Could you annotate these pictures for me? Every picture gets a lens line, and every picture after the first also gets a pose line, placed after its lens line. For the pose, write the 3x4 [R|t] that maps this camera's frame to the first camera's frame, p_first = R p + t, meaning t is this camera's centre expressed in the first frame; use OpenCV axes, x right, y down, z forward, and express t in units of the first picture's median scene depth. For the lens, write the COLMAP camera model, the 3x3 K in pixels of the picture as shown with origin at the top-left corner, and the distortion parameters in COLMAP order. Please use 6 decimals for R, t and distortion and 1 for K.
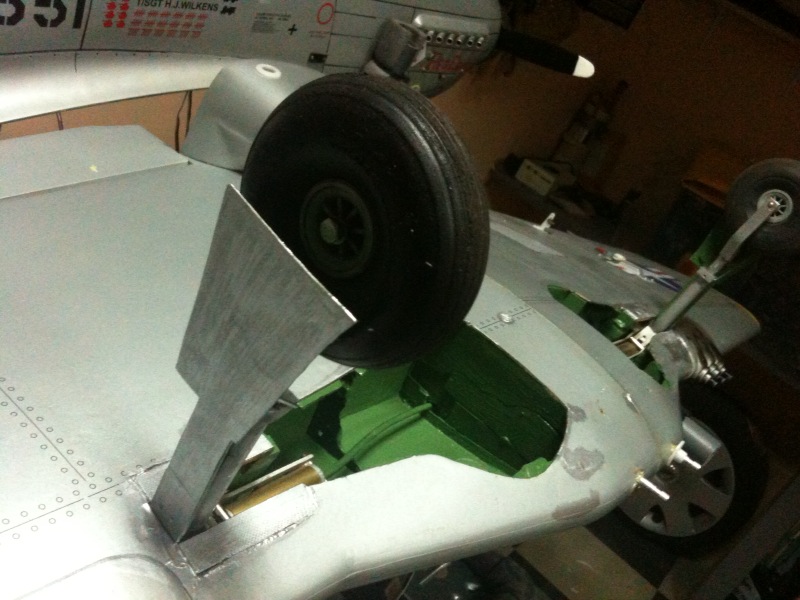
lens RADIAL K [[840.4, 0, 397.1], [0, 840.4, 312.4], [0, 0, 1]] dist [0.090104, -0.295548]
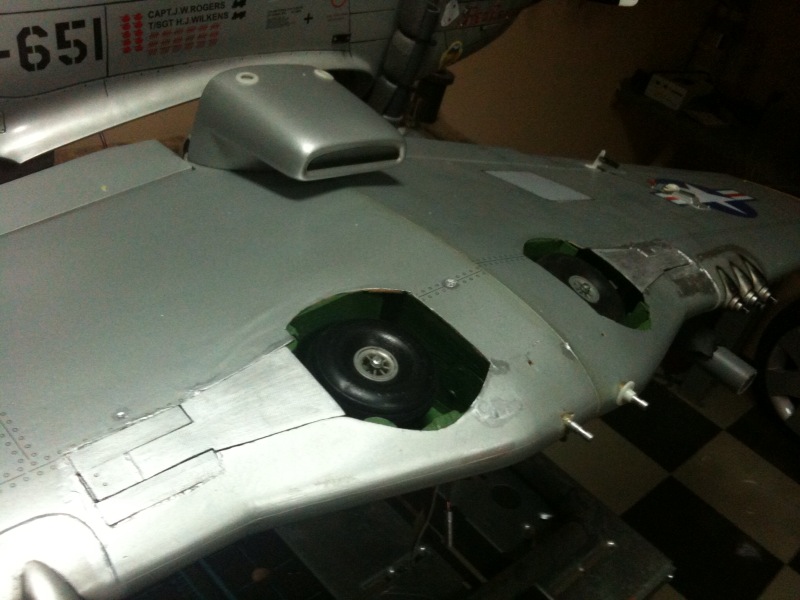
lens RADIAL K [[840.4, 0, 397.1], [0, 840.4, 312.4], [0, 0, 1]] dist [0.090104, -0.295548]
pose [[0.972723, -0.086362, -0.215296, 0.230966], [0.102497, 0.992612, 0.064923, -0.026549], [0.208098, -0.085220, 0.974388, -0.070857]]
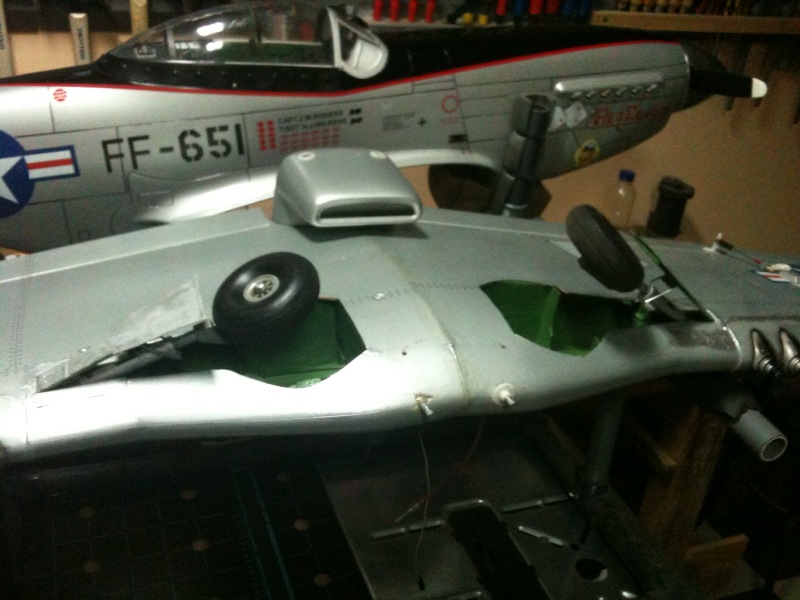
lens RADIAL K [[840.4, 0, 397.1], [0, 840.4, 312.4], [0, 0, 1]] dist [0.090104, -0.295548]
pose [[0.793028, -0.094171, -0.601862, 0.756785], [0.015555, 0.990788, -0.134529, 0.168605], [0.608986, 0.097323, 0.787187, -0.037354]]
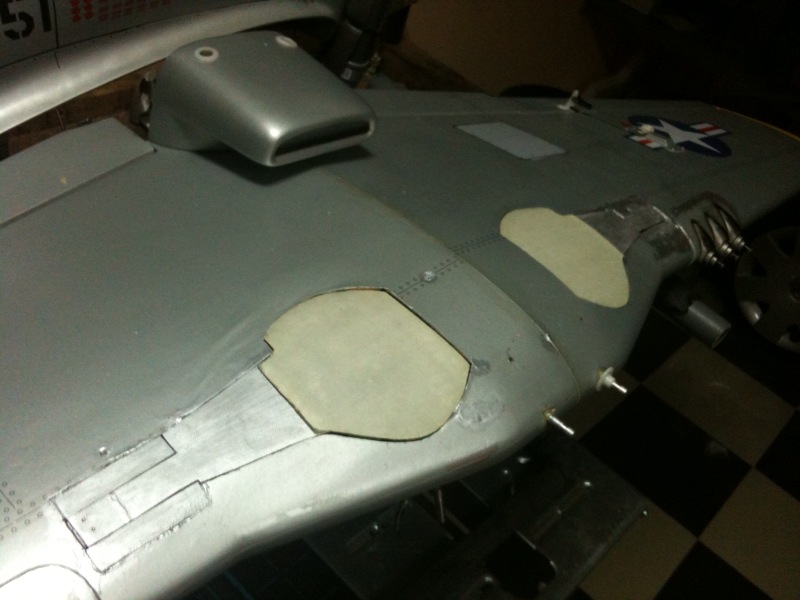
lens RADIAL K [[840.4, 0, 397.1], [0, 840.4, 312.4], [0, 0, 1]] dist [0.090104, -0.295548]
pose [[0.976177, -0.099039, -0.193055, 0.230805], [0.135311, 0.973411, 0.184828, -0.120323], [0.169617, -0.206547, 0.963623, -0.048188]]
